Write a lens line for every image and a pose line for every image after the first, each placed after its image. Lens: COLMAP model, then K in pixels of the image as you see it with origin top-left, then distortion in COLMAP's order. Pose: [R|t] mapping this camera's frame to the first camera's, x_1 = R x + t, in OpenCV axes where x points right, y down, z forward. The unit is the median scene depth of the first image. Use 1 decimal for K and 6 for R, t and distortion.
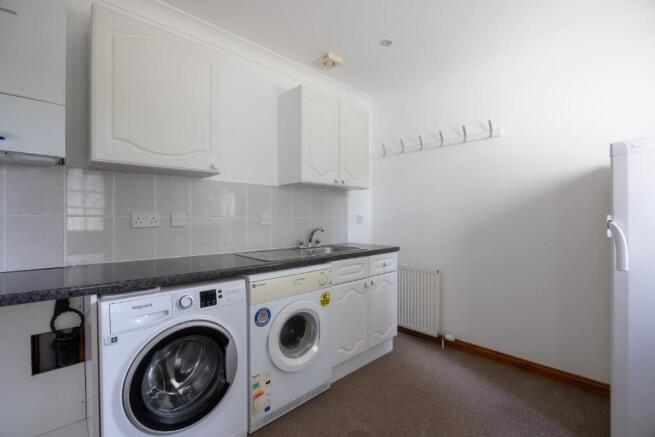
lens RADIAL K [[289.1, 0, 330.0], [0, 289.1, 216.7], [0, 0, 1]] dist [-0.014378, -0.000102]
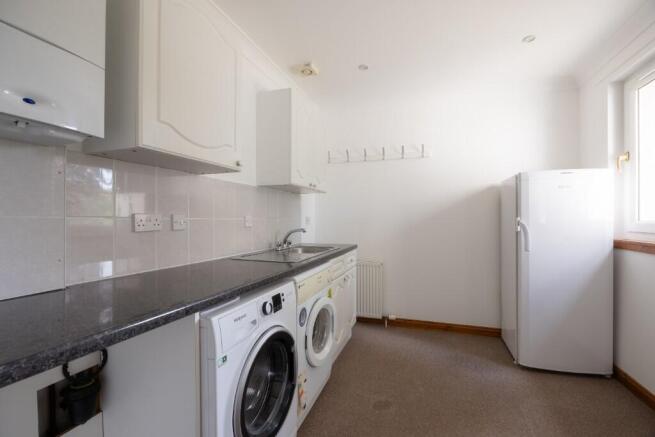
lens RADIAL K [[287.9, 0, 330.8], [0, 287.9, 218.5], [0, 0, 1]] dist [-0.012693, 0.000298]
pose [[0.889445, -0.001187, 0.457041, -0.453502], [0.002107, 0.999997, -0.001505, 0.002673], [-0.457038, 0.002302, 0.889444, 0.040682]]
